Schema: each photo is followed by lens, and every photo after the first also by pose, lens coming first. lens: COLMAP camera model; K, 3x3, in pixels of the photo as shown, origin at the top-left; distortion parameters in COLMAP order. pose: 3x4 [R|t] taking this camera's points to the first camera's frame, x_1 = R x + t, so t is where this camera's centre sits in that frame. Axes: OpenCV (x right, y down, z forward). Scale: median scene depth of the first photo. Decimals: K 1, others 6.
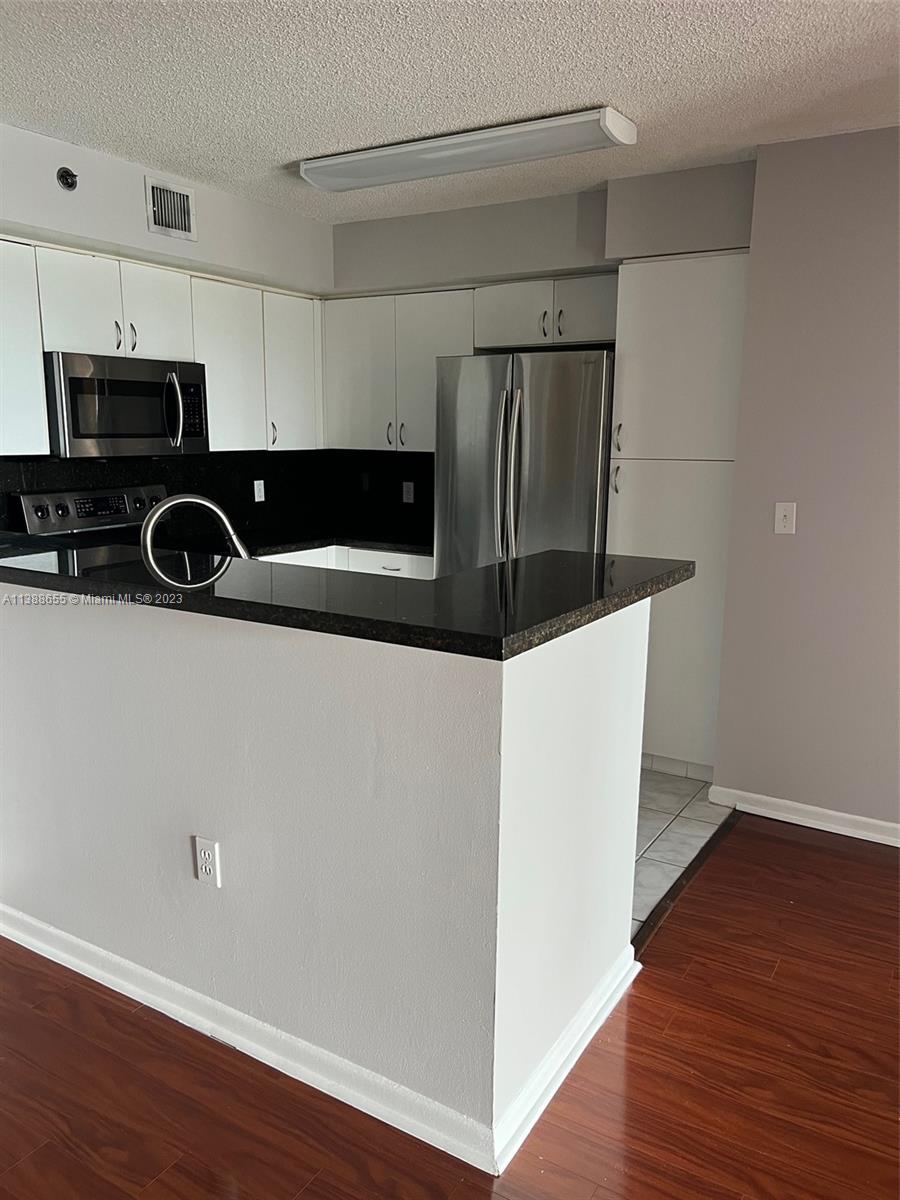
lens RADIAL K [[892.4, 0, 450.0], [0, 892.4, 600.0], [0, 0, 1]] dist [0.003671, -0.003640]
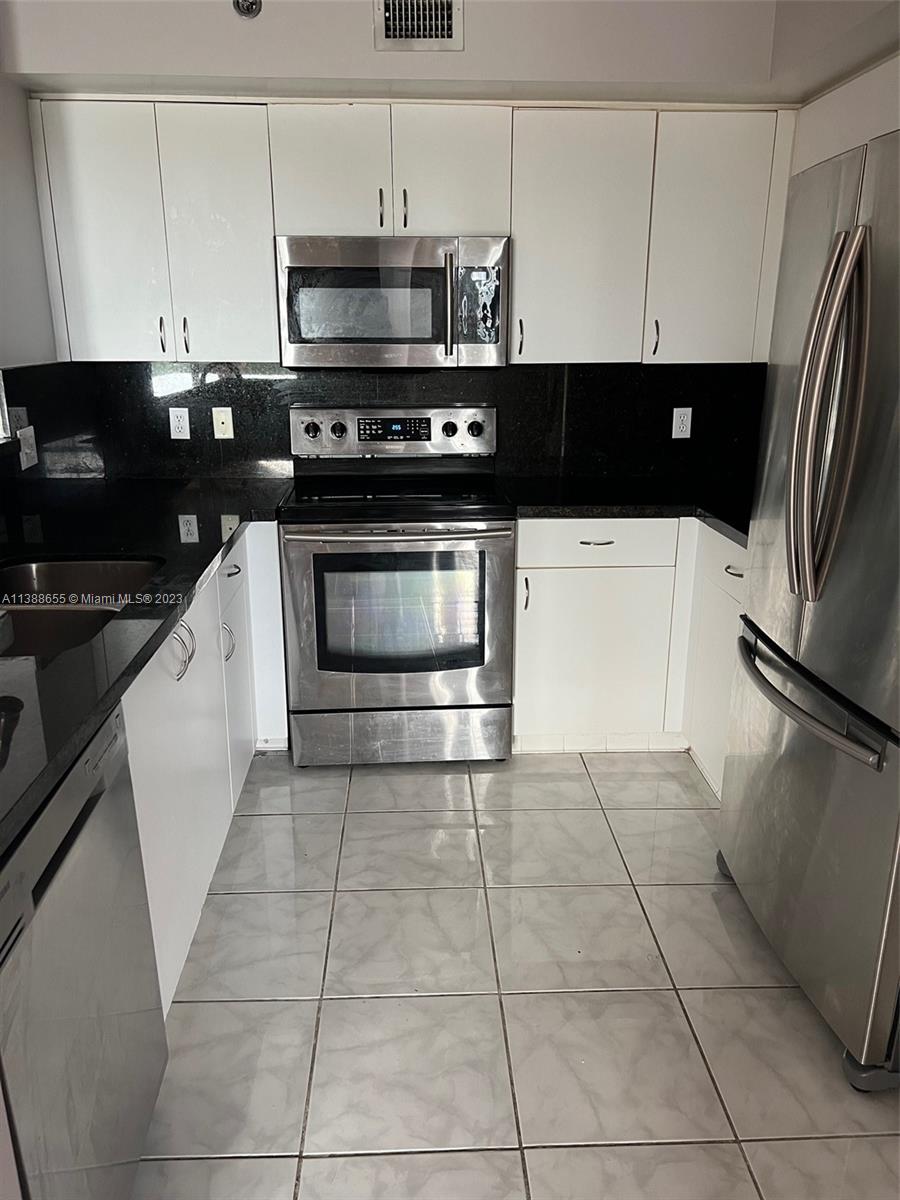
lens RADIAL K [[892.4, 0, 450.0], [0, 892.4, 600.0], [0, 0, 1]] dist [0.003671, -0.003640]
pose [[0.562014, 0.224406, -0.796105, 0.336101], [-0.149268, 0.974207, 0.169234, -0.100159], [0.813548, 0.023721, 0.581014, 0.577310]]
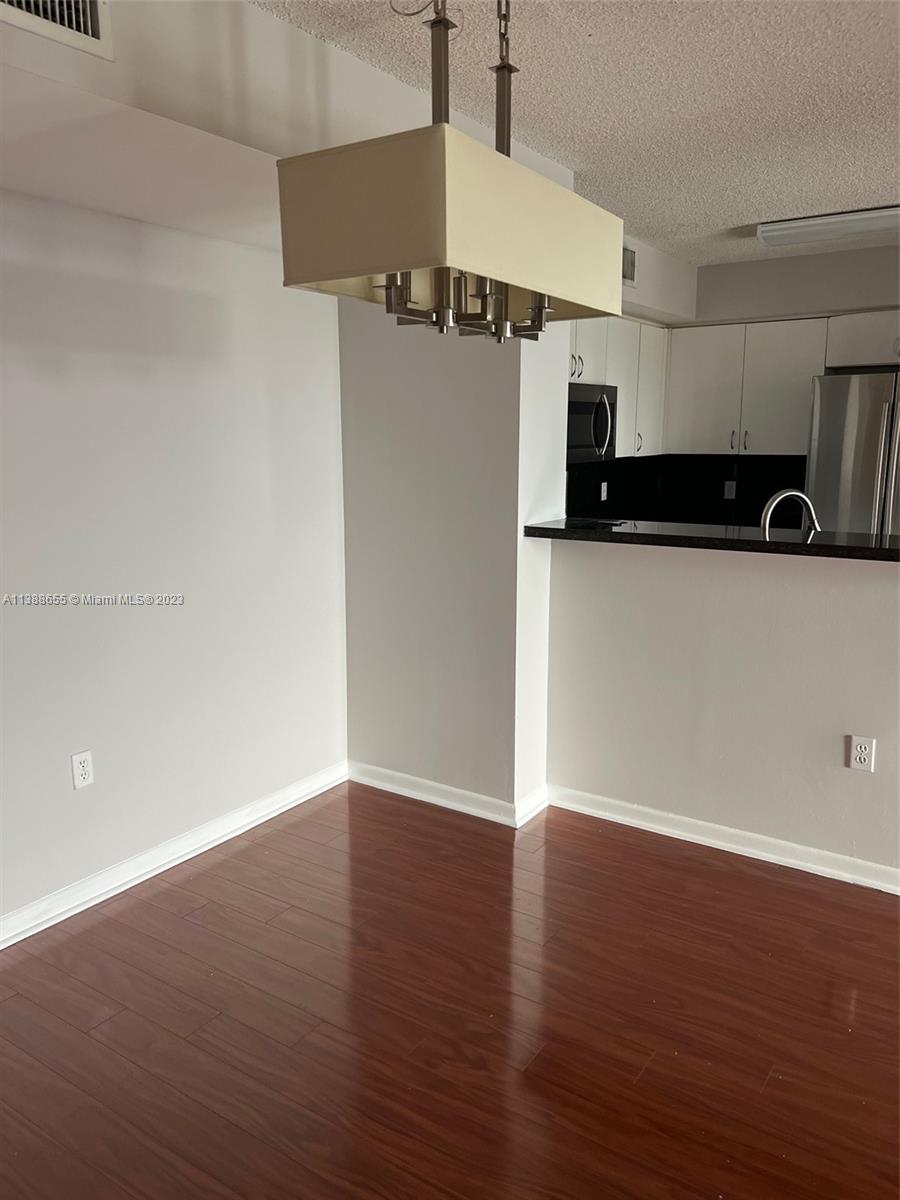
lens RADIAL K [[855.4, 0, 450.0], [0, 855.4, 600.0], [0, 0, 1]] dist [0.136977, -0.316053]
pose [[0.998428, -0.007856, -0.055493, -0.454130], [0.007791, 0.999969, -0.001388, 0.029372], [0.055502, 0.000954, 0.998458, -0.202170]]
